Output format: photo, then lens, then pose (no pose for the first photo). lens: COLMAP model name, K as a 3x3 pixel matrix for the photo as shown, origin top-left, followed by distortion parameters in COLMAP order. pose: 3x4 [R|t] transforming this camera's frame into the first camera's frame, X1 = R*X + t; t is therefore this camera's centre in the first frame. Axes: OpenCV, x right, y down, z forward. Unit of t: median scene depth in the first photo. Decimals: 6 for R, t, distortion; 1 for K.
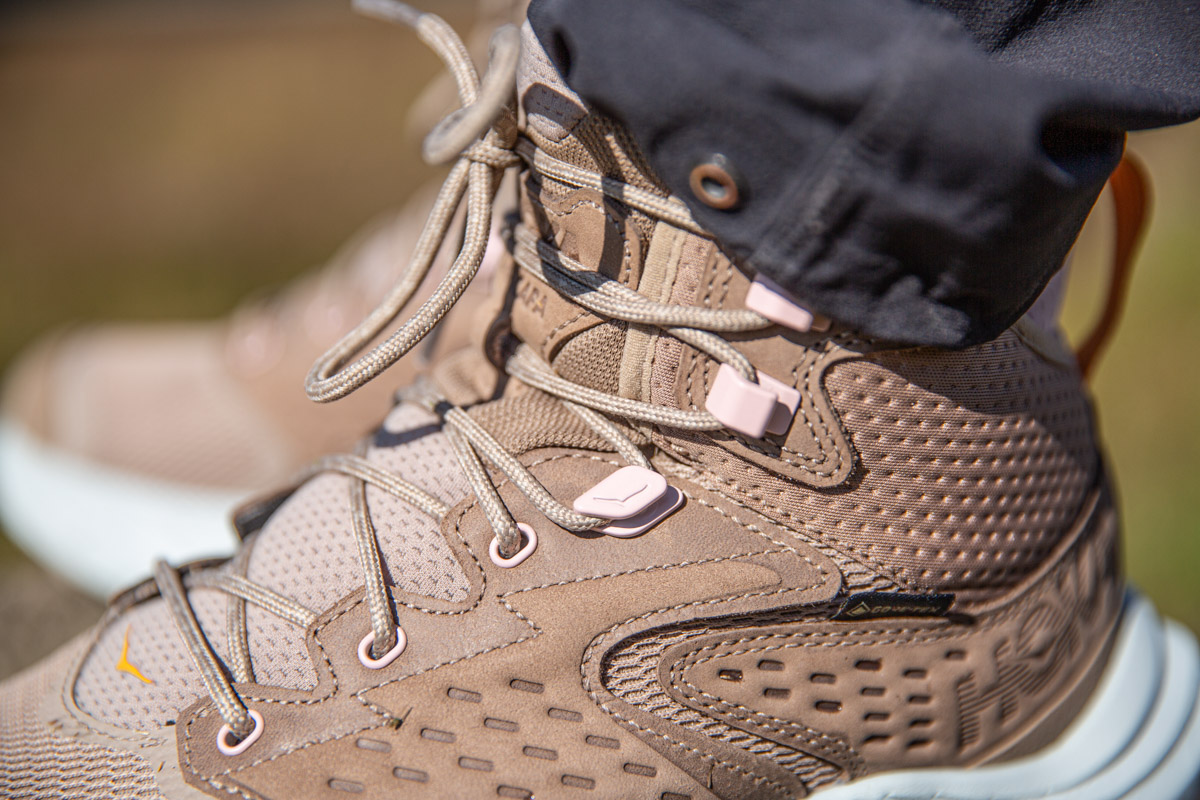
lens RADIAL K [[2310.1, 0, 606.2], [0, 2310.1, 402.6], [0, 0, 1]] dist [0.050002, 0.000000]
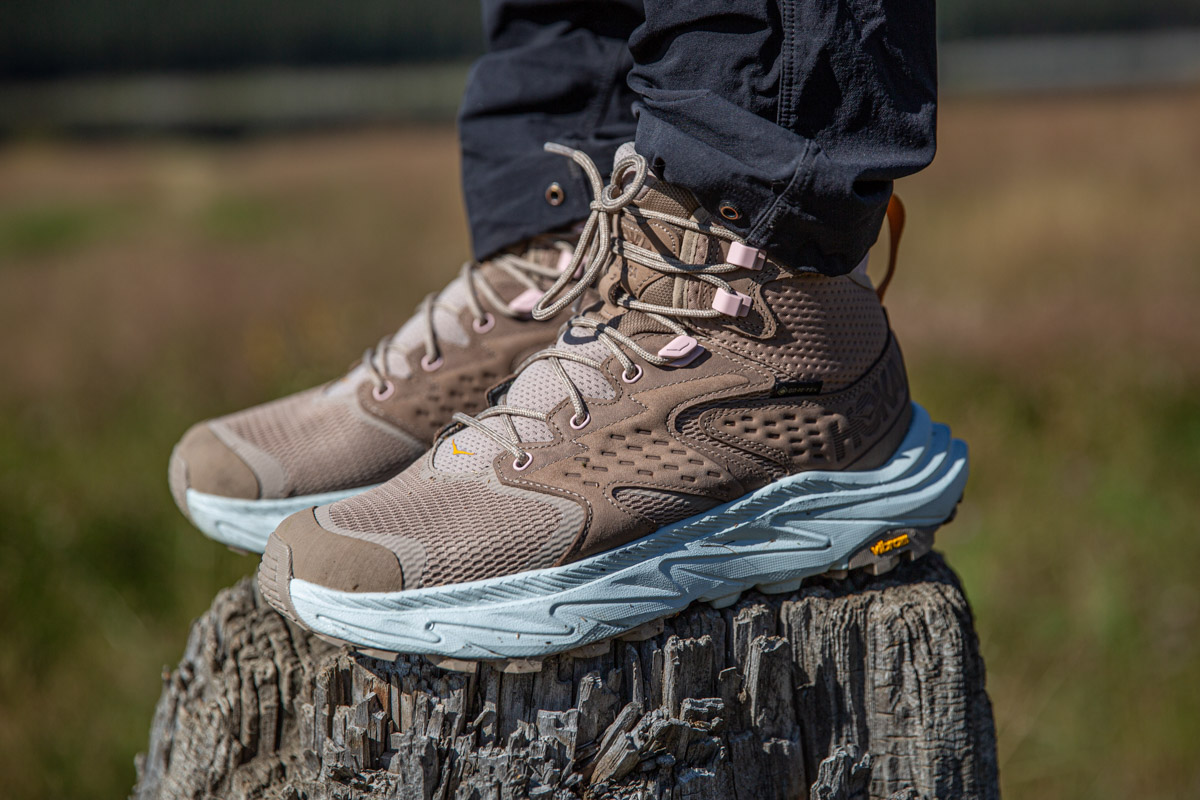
lens RADIAL K [[2310.1, 0, 597.5], [0, 2310.1, 398.3], [0, 0, 1]] dist [0.050002, 0.000000]
pose [[0.996896, -0.067938, 0.039780, -0.168279], [0.069663, 0.996612, -0.043726, 0.184121], [-0.036675, 0.046362, 0.998251, -1.295933]]
